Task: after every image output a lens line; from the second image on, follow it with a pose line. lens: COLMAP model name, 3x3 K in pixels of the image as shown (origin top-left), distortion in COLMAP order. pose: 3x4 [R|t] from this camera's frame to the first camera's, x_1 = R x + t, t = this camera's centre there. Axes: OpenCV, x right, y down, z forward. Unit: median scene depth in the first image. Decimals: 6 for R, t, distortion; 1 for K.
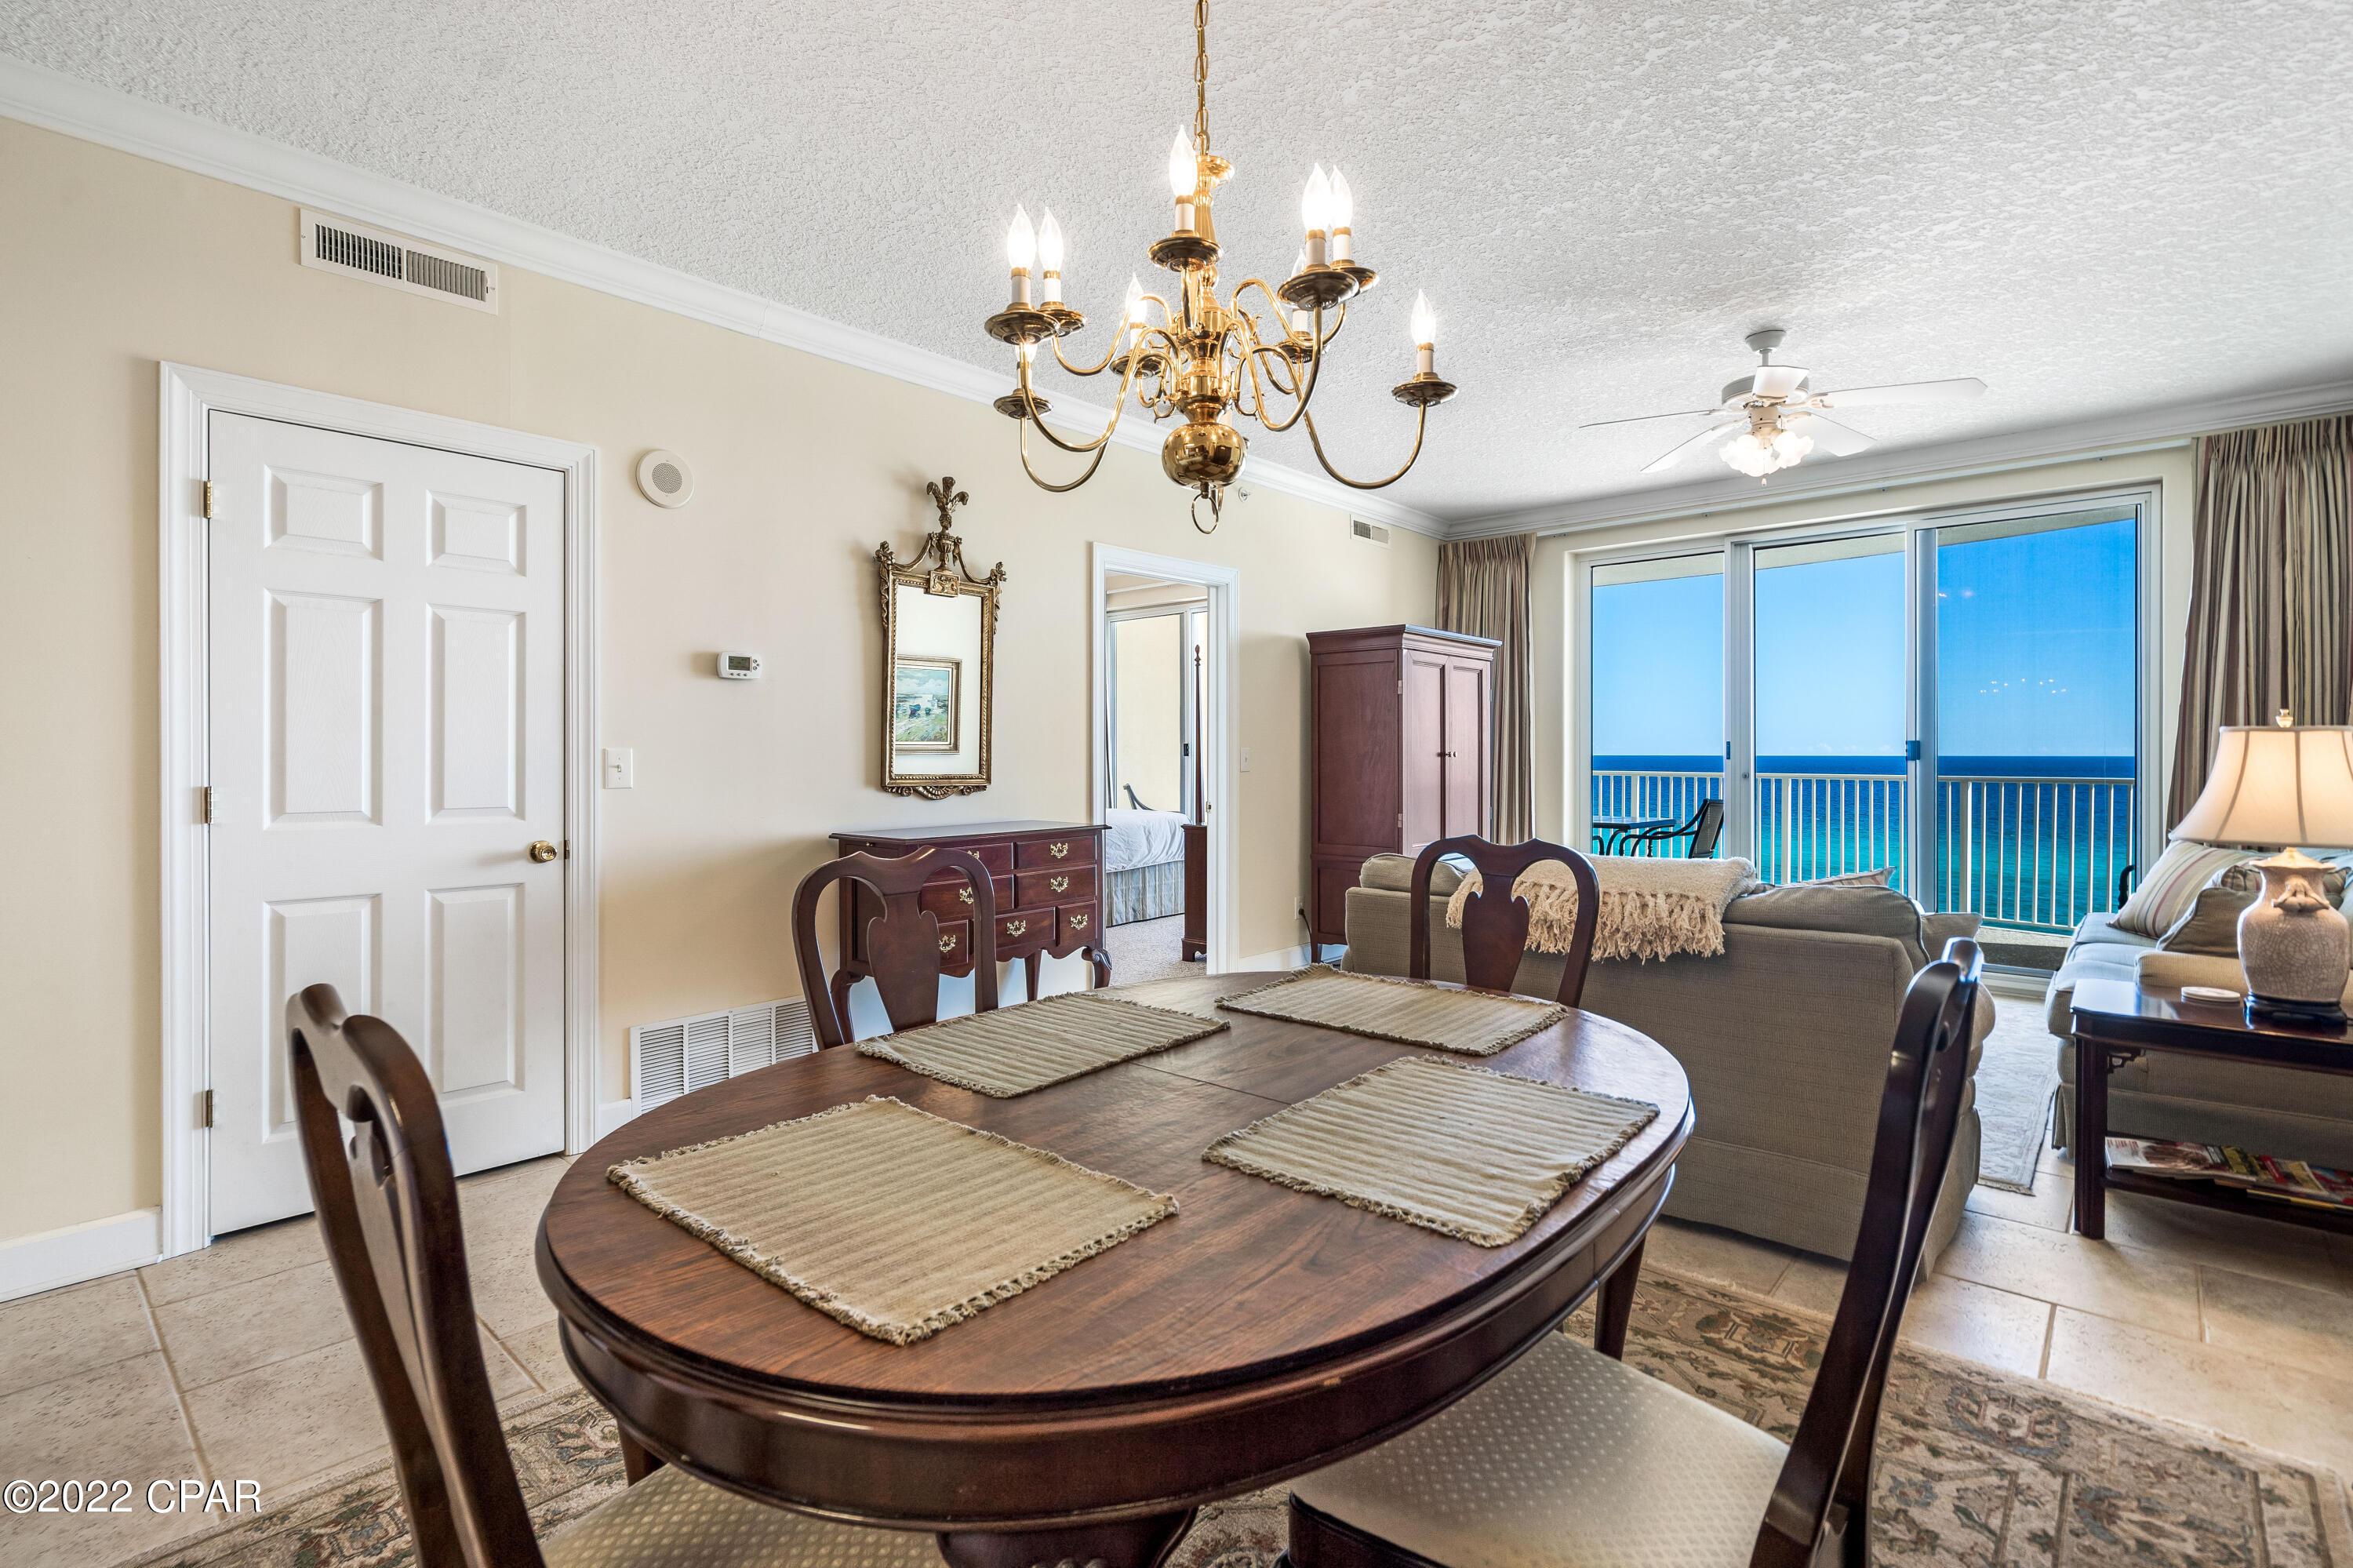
lens RADIAL K [[1100.2, 0, 1163.7], [0, 1100.2, 755.1], [0, 0, 1]] dist [-0.002866, 0.000312]
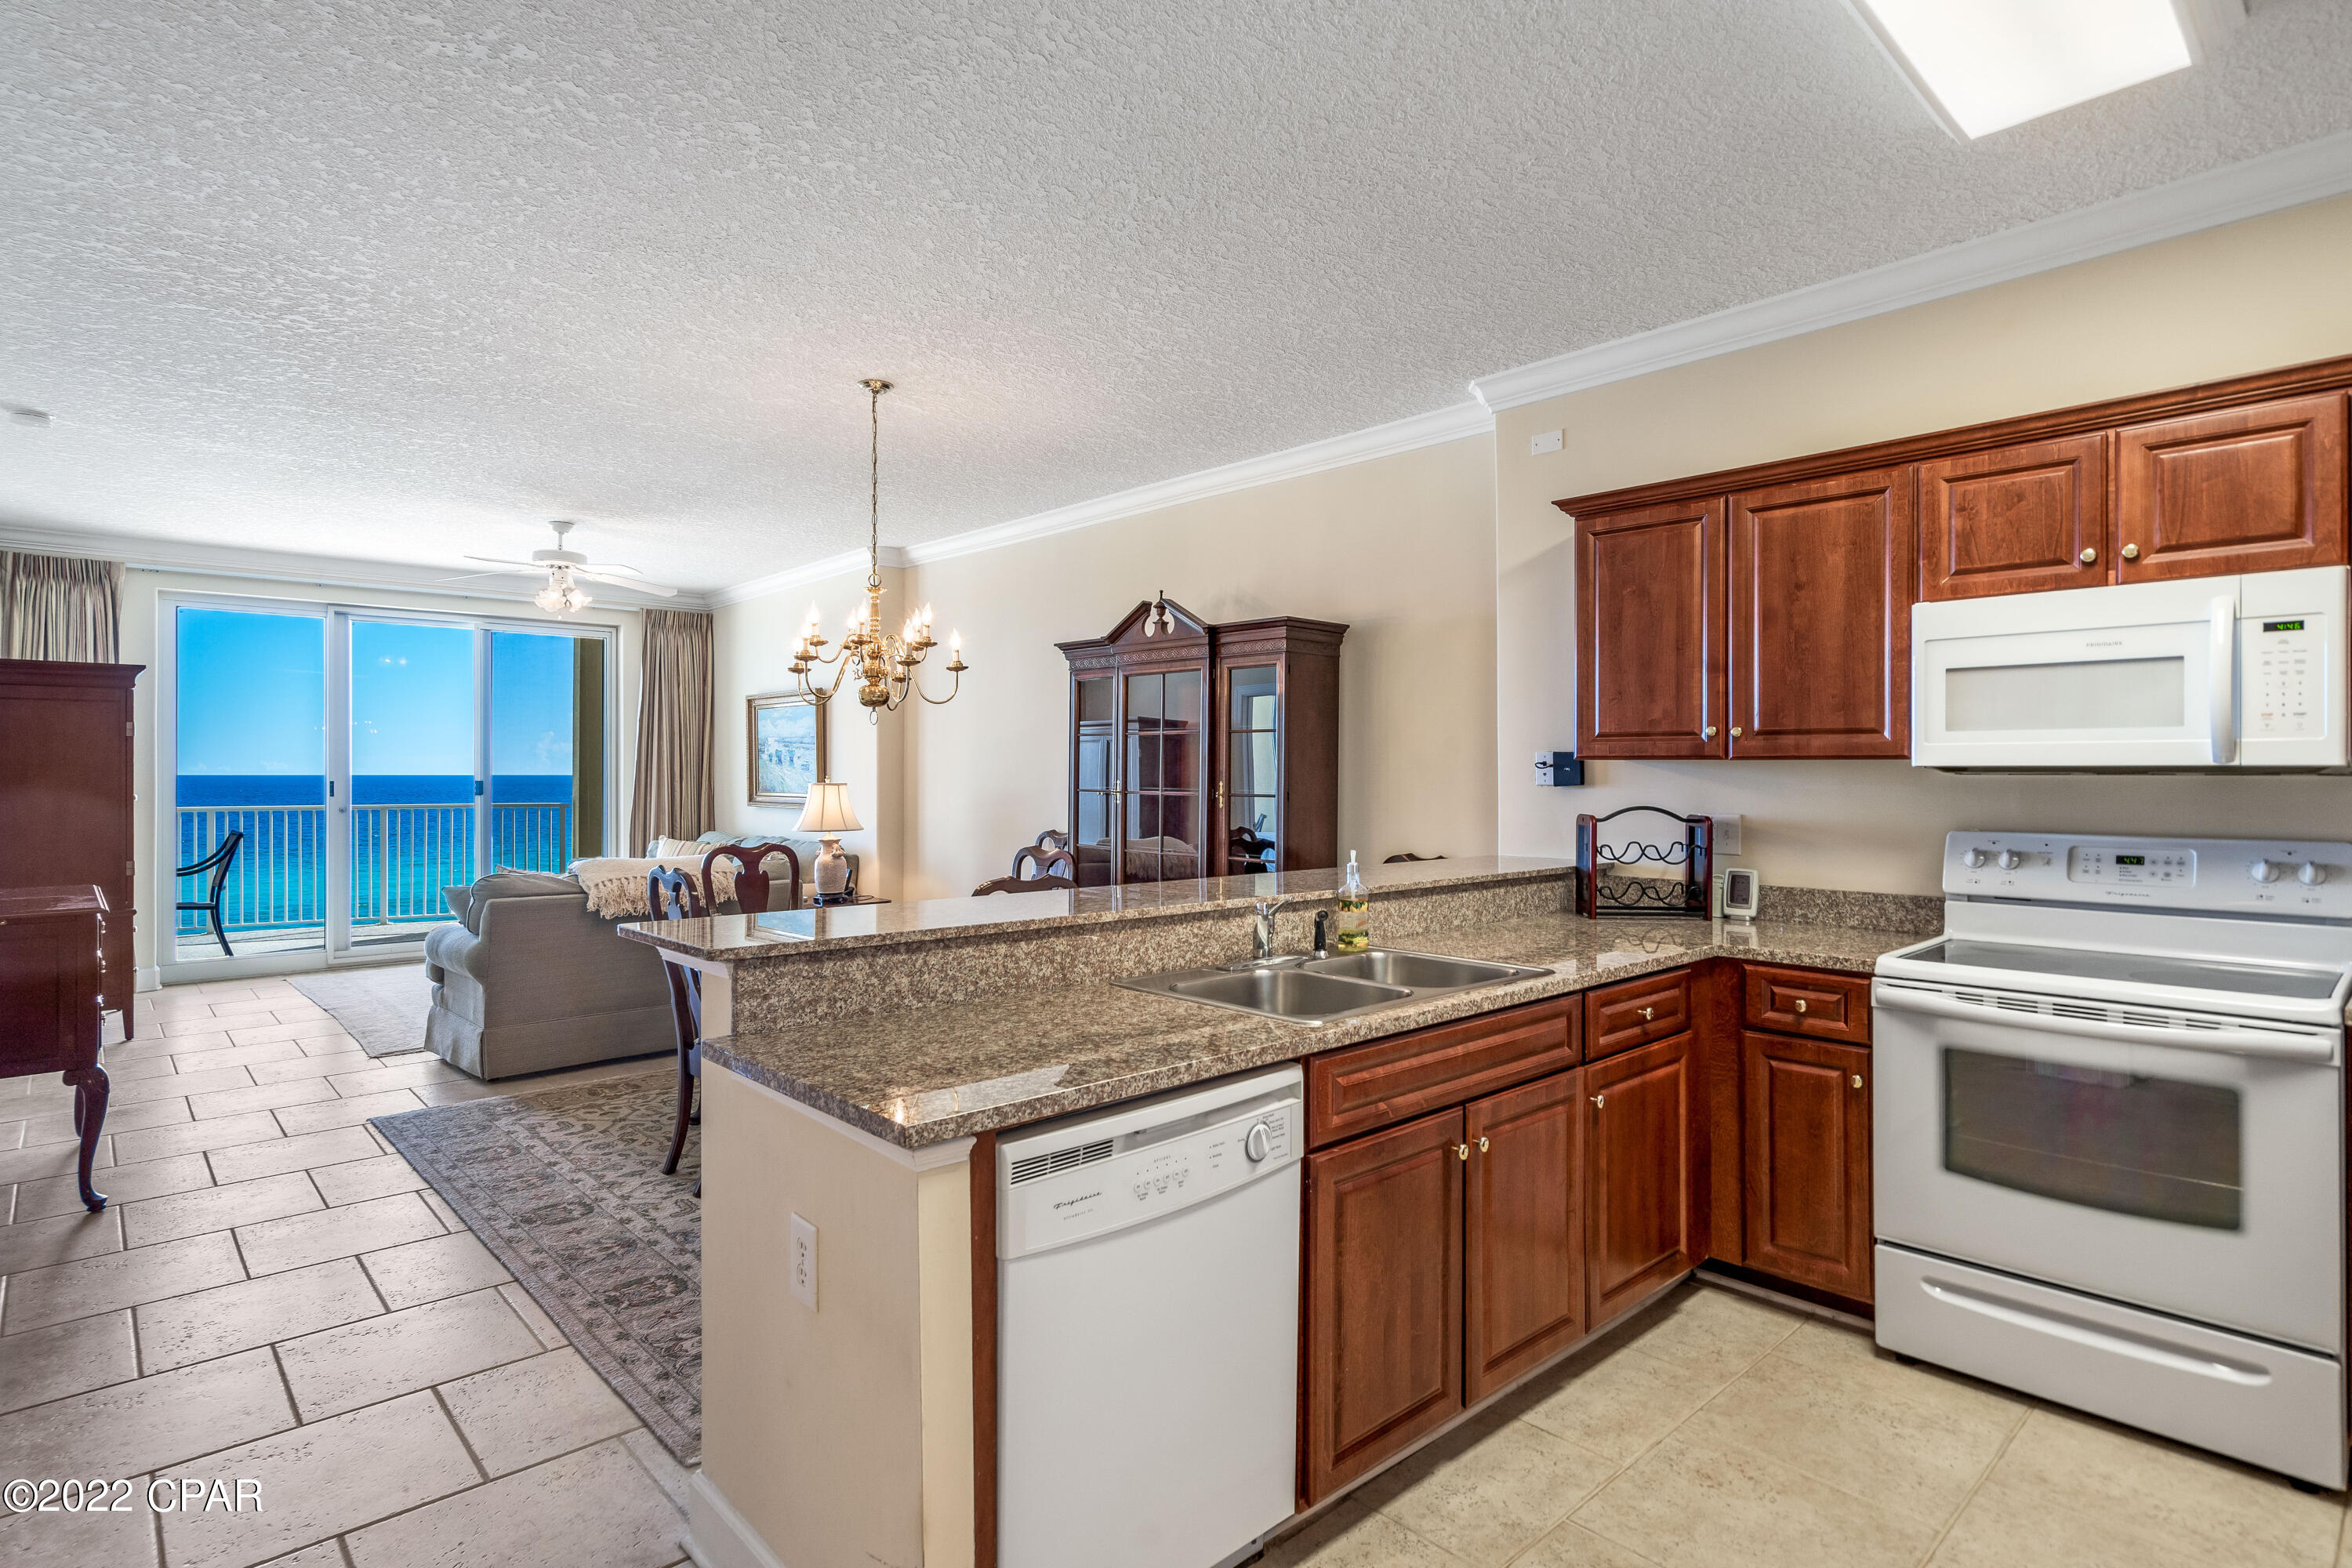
lens RADIAL K [[1184.9, 0, 1137.2], [0, 1184.9, 780.1], [0, 0, 1]] dist [0.000877, -0.000114]
pose [[0.097826, -0.006989, 0.995179, -0.944177], [0.002178, 0.999974, 0.006808, -0.029651], [-0.995201, 0.001501, 0.097839, 0.030311]]
